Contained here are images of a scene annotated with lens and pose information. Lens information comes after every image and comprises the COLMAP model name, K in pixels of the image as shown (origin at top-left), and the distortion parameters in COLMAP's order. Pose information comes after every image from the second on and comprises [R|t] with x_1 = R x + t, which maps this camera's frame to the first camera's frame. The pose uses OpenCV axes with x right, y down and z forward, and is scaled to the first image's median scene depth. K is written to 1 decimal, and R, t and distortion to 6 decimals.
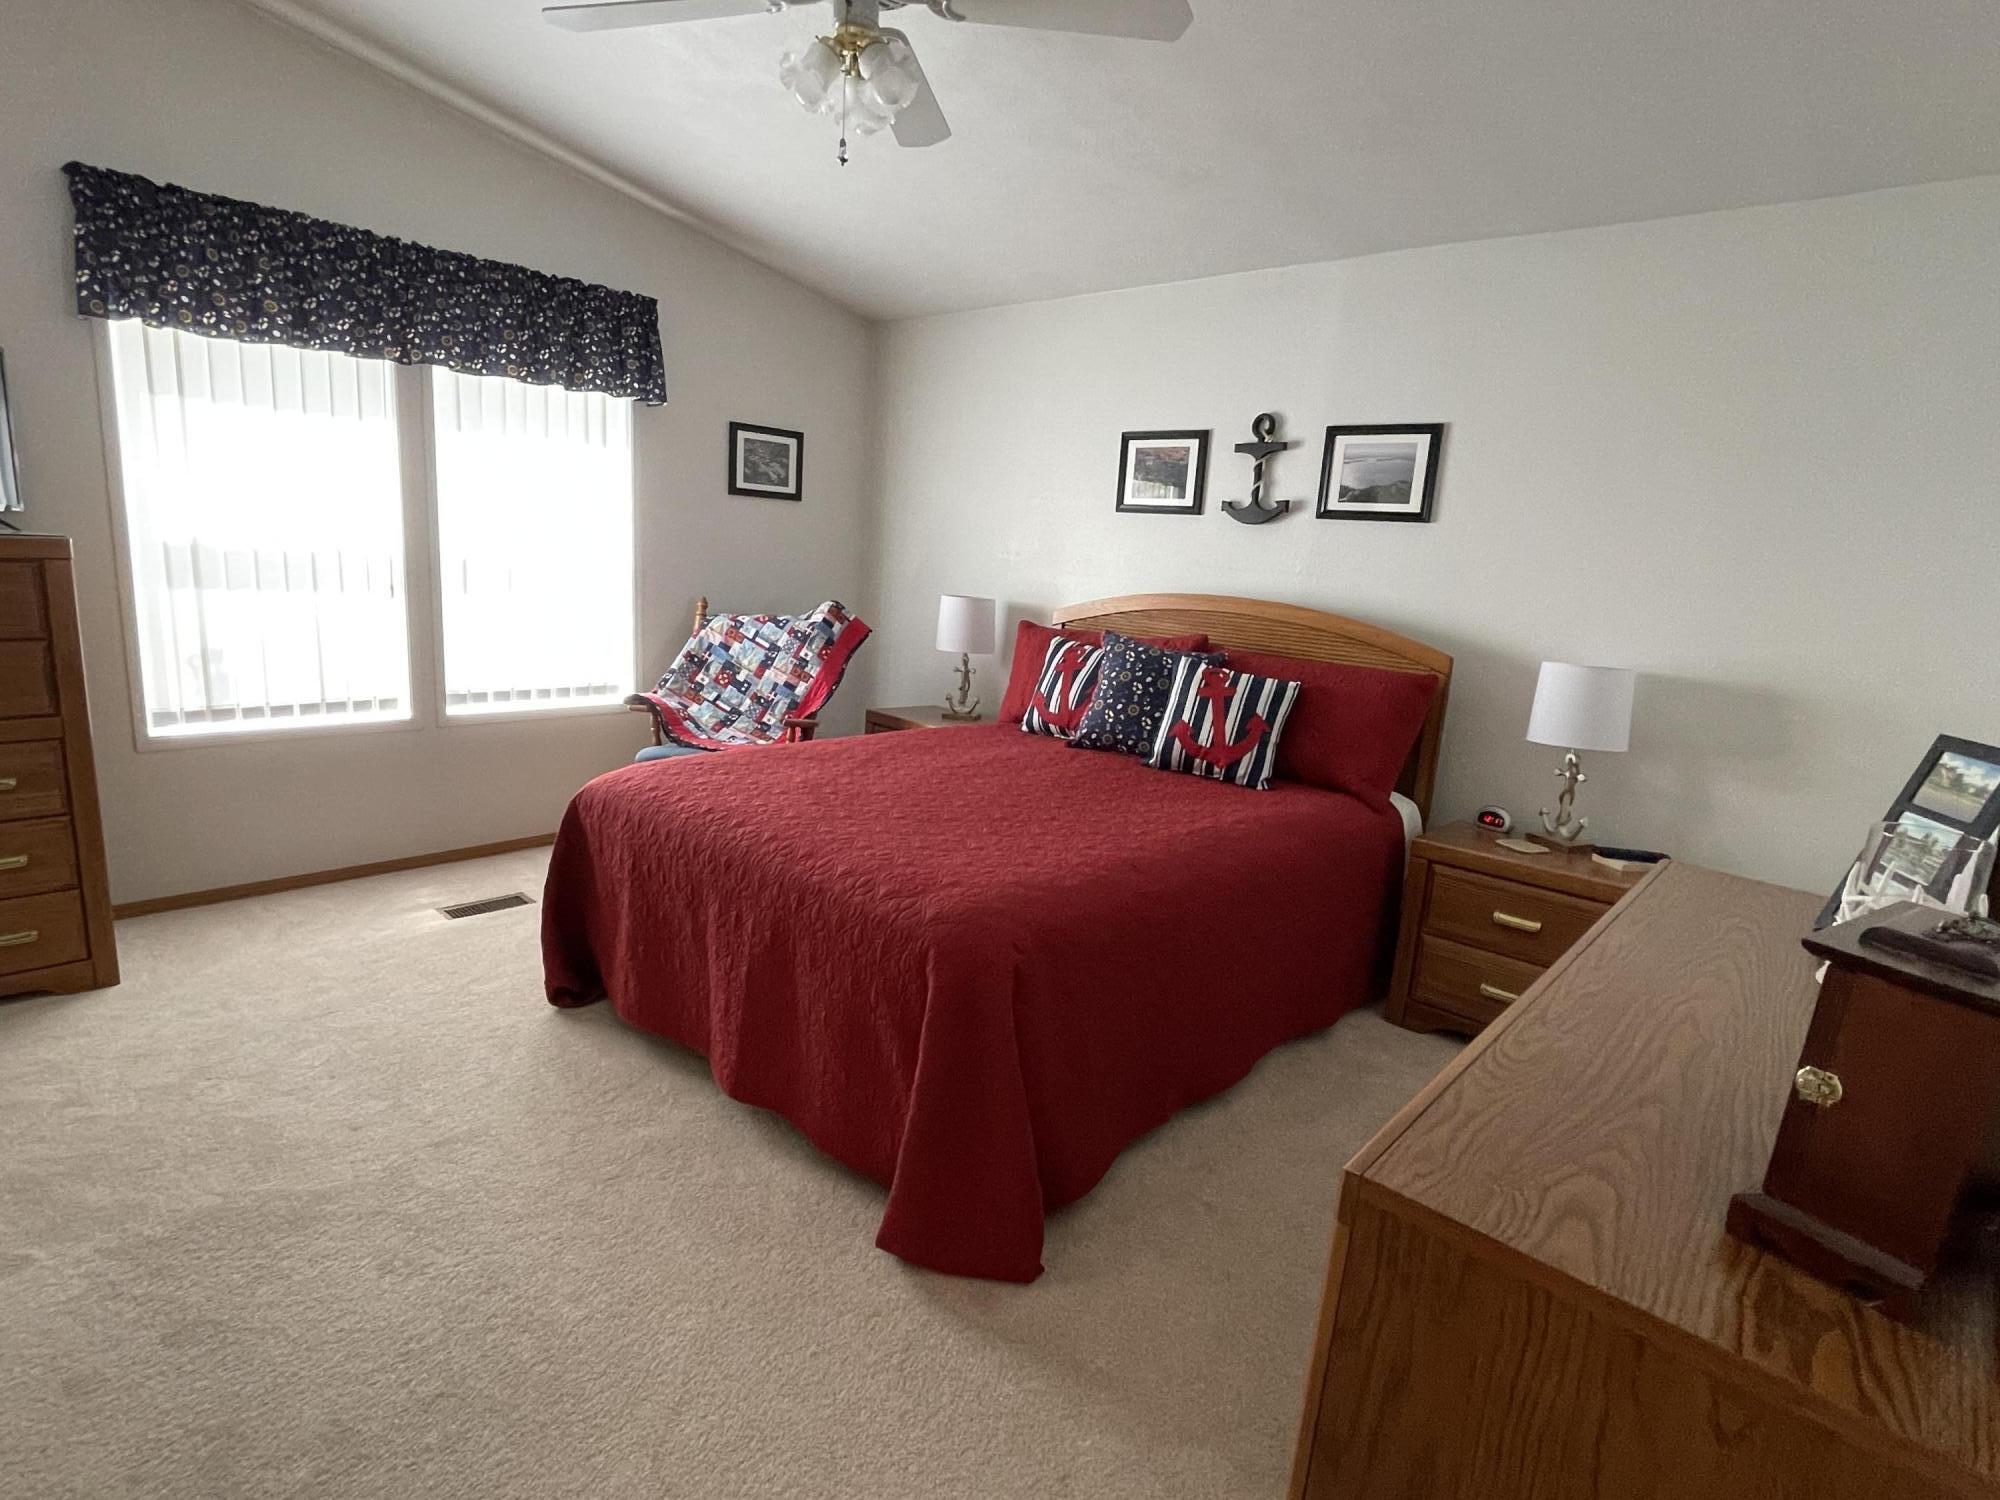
lens RADIAL K [[1034.1, 0, 994.4], [0, 1034.1, 751.3], [0, 0, 1]] dist [-0.003750, 0.000284]
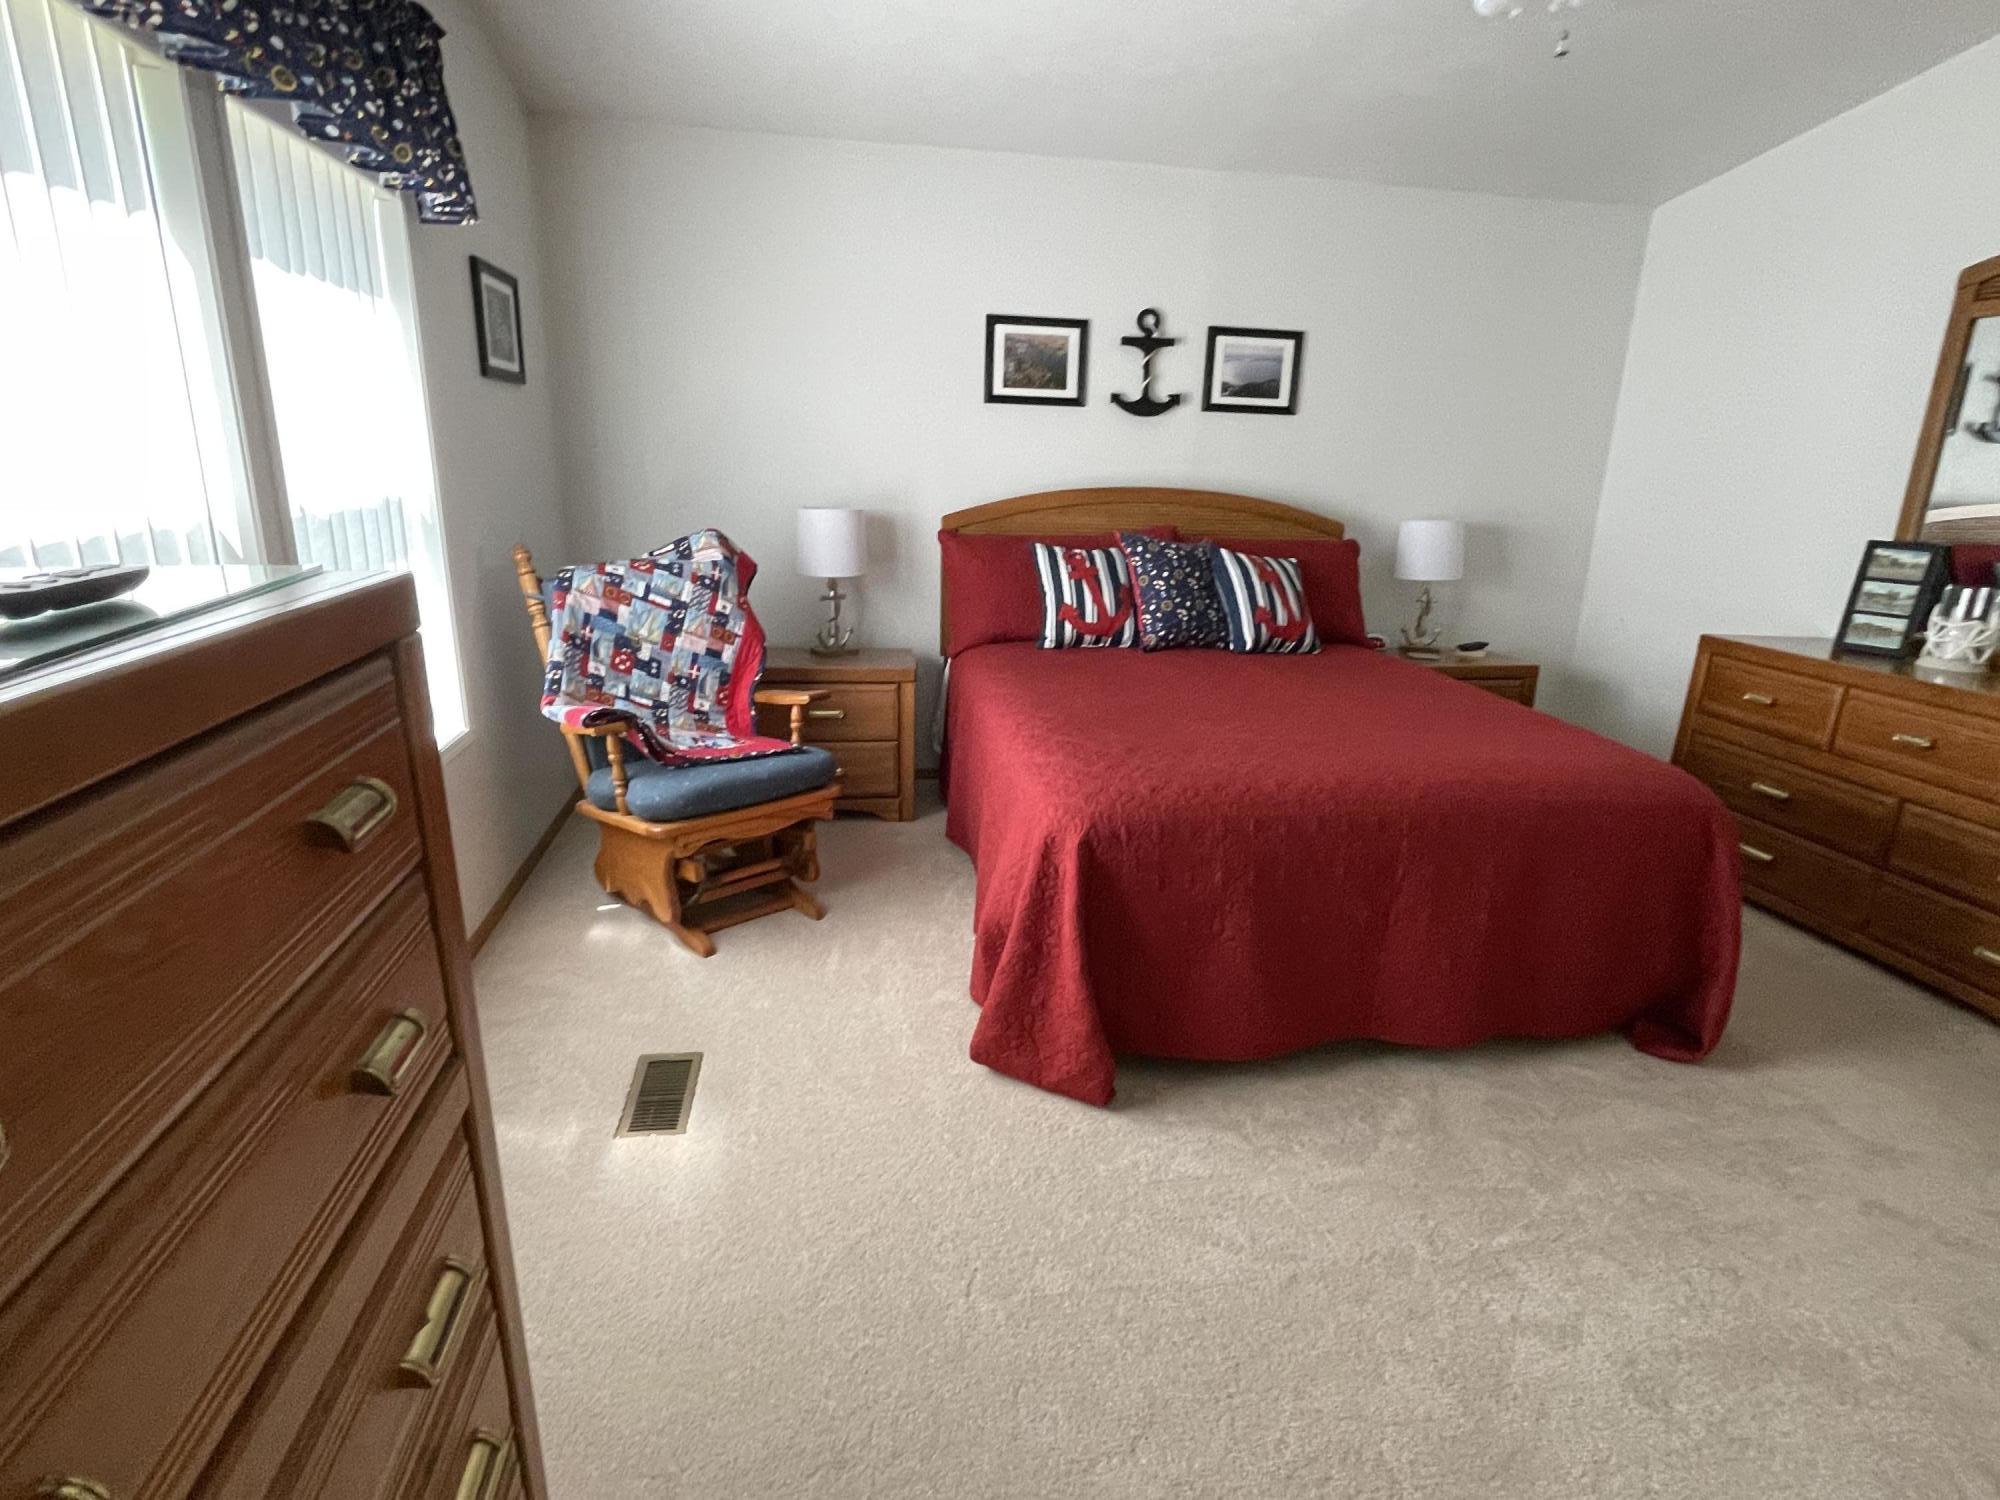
lens RADIAL K [[1034.1, 0, 998.2], [0, 1034.1, 751.3], [0, 0, 1]] dist [-0.003750, 0.000284]
pose [[0.620566, -0.260716, 0.739543, -0.694340], [0.163223, 0.965400, 0.203375, -0.123413], [-0.766978, -0.005498, 0.641650, 0.415713]]
